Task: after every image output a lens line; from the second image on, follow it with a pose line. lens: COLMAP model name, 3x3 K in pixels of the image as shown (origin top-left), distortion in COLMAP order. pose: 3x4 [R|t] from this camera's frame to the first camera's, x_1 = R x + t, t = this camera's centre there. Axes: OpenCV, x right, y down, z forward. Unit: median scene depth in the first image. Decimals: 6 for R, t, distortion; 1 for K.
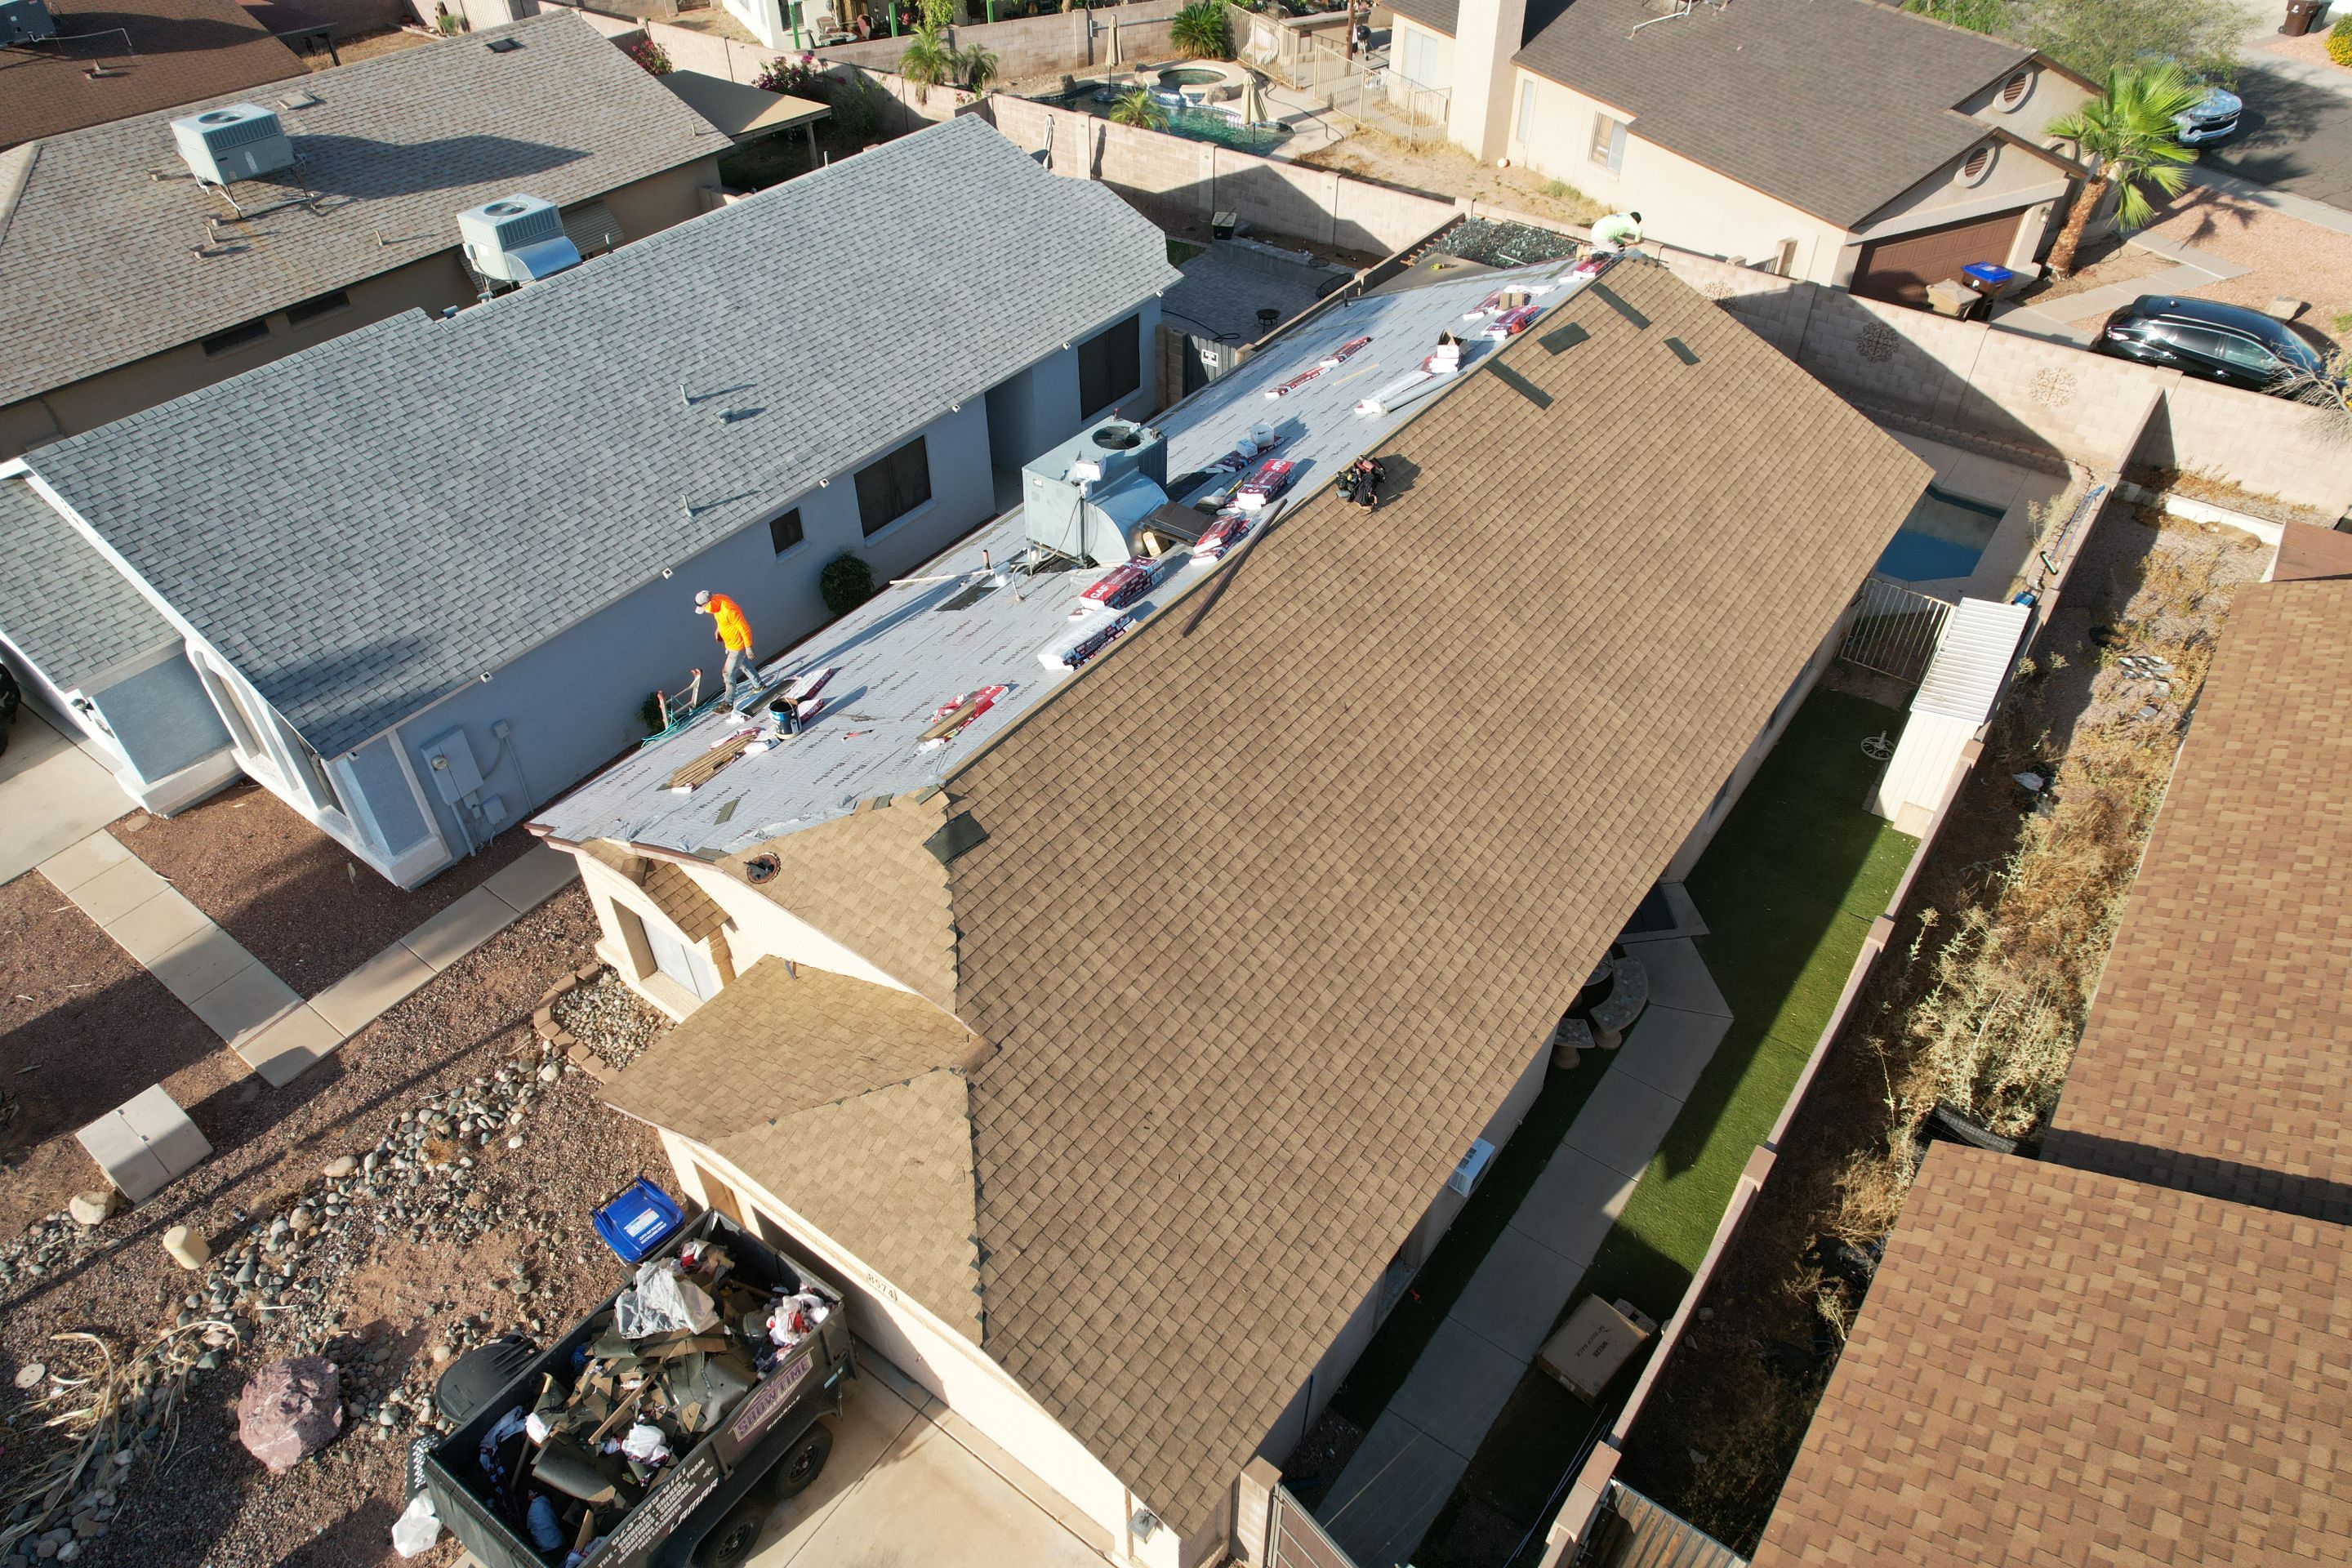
lens RADIAL K [[1489.0, 0, 1162.4], [0, 1489.0, 789.9], [0, 0, 1]] dist [-0.057533, 0.046578]
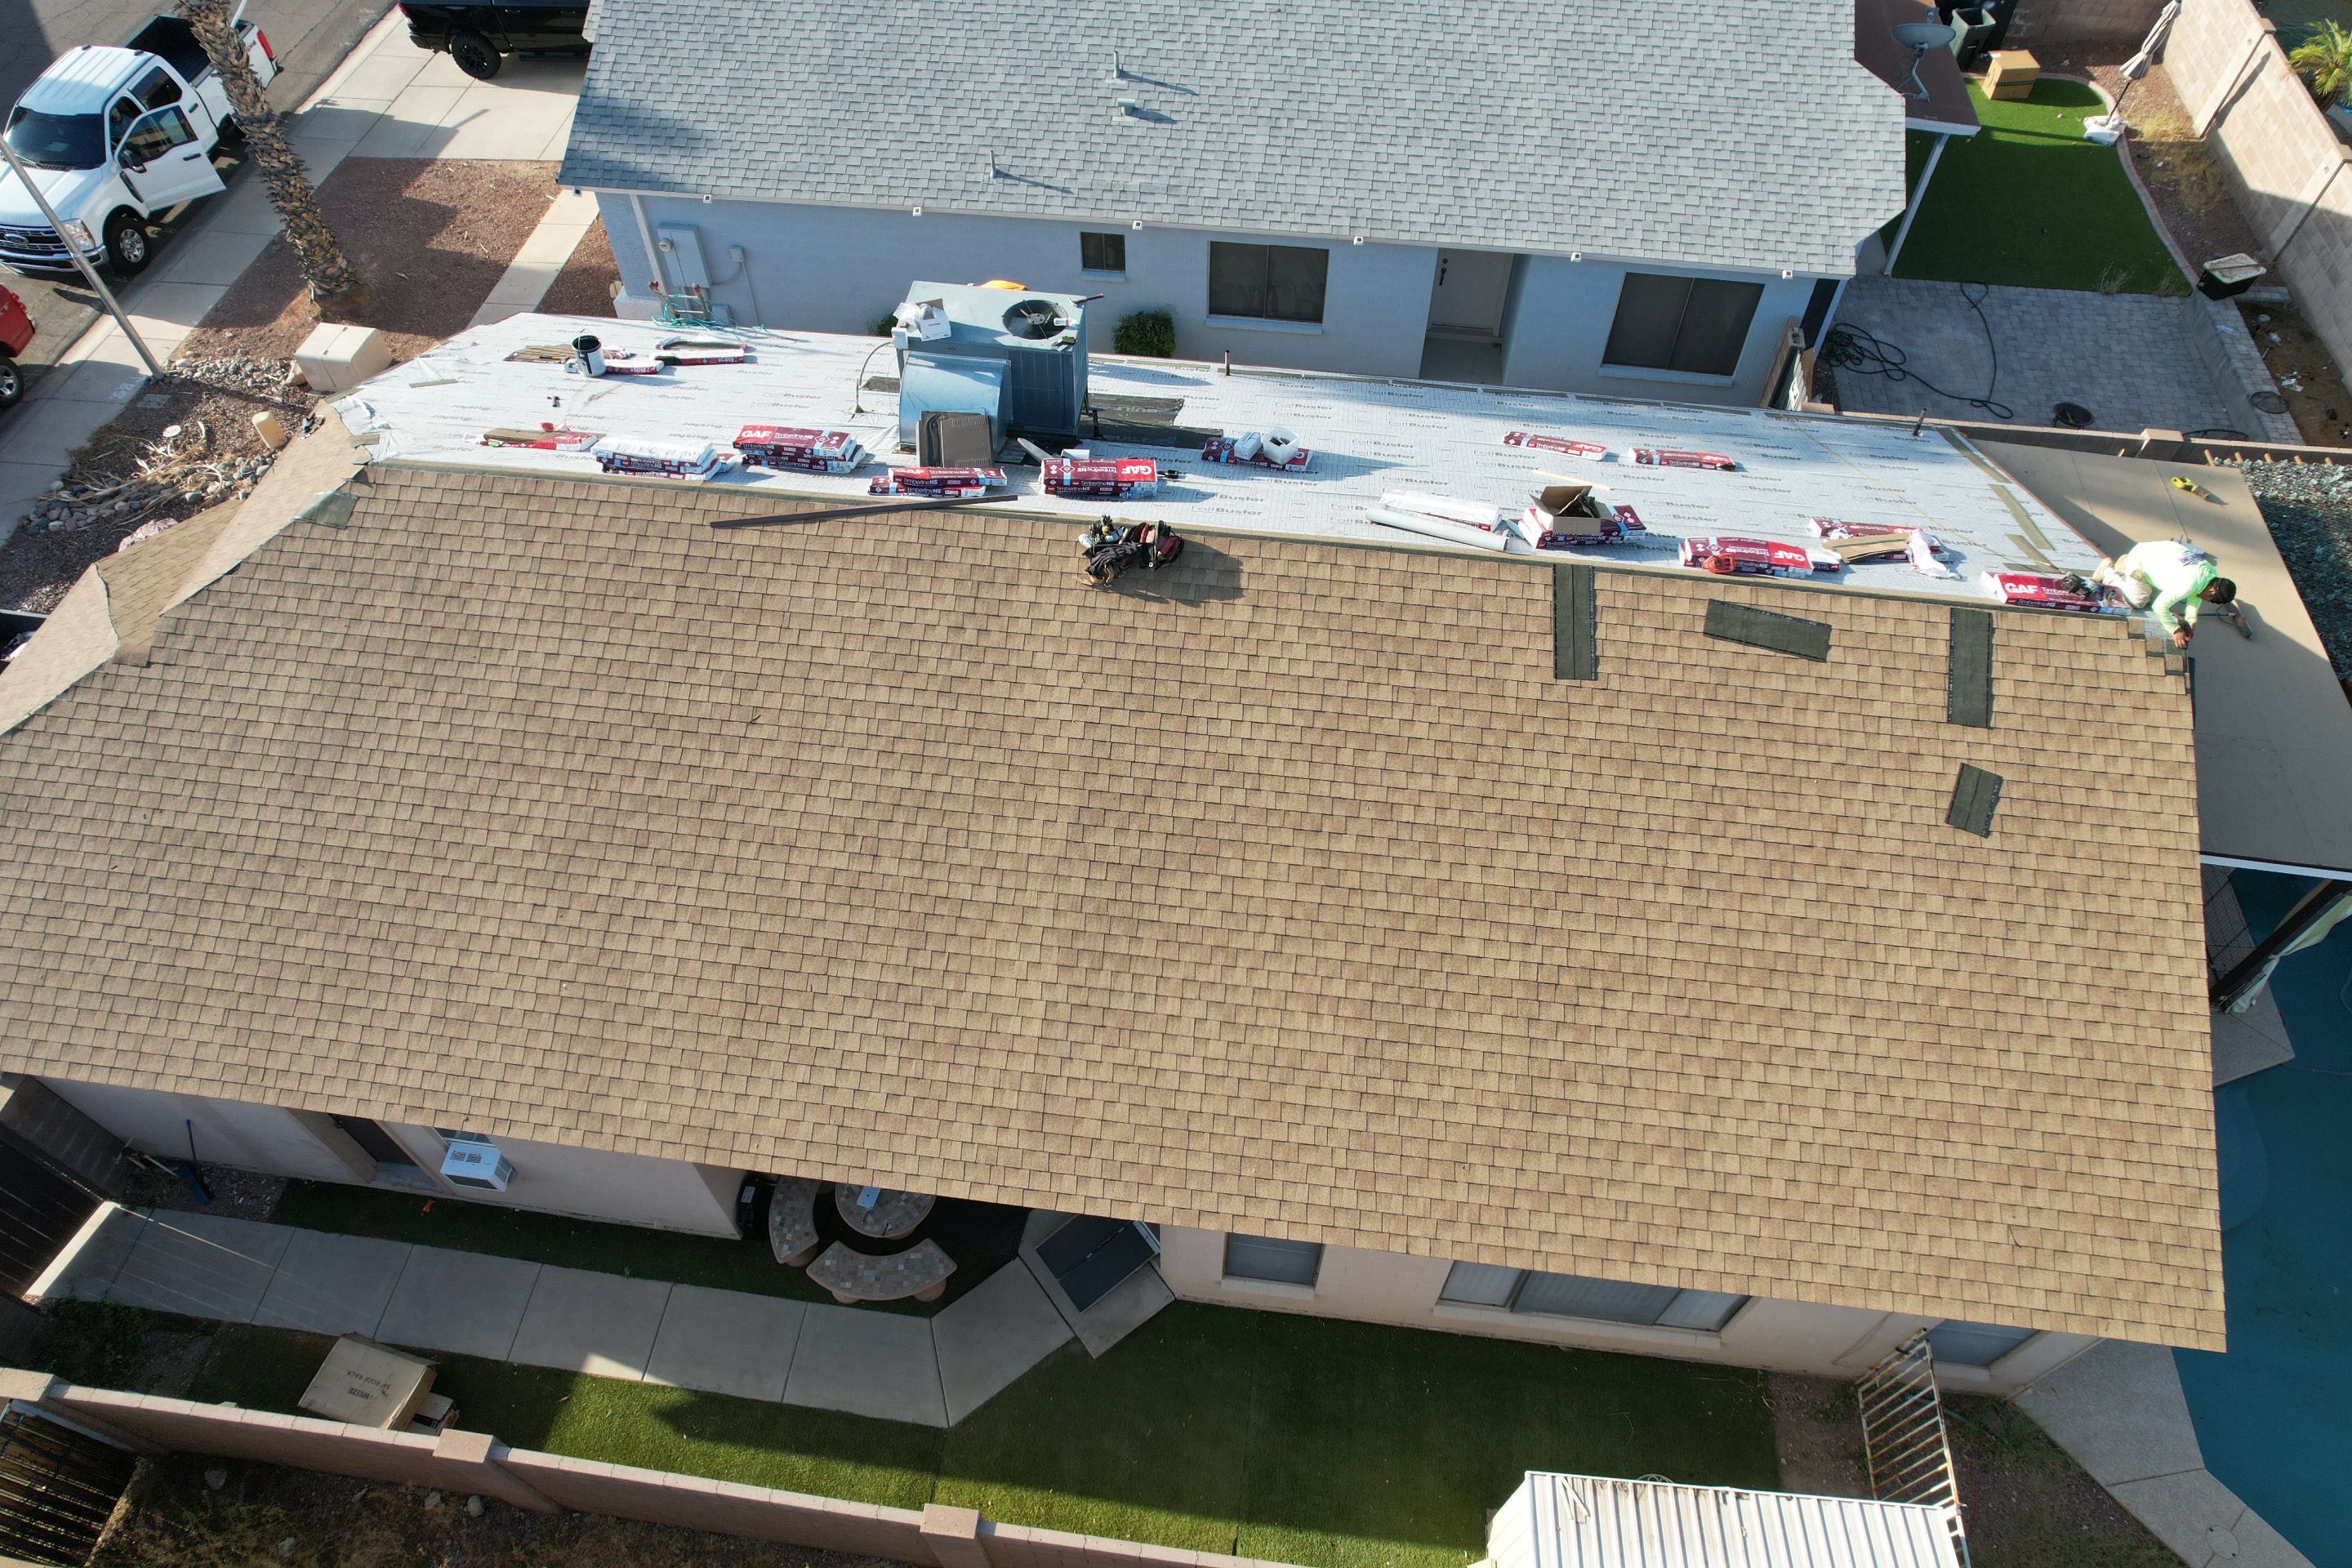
lens RADIAL K [[1489.0, 0, 1162.4], [0, 1489.0, 789.9], [0, 0, 1]] dist [-0.057533, 0.046578]
pose [[0.489470, 0.701163, -0.518449, 0.570273], [-0.578969, 0.705892, 0.408058, -0.409554], [0.652084, 0.100434, 0.751465, 0.465335]]
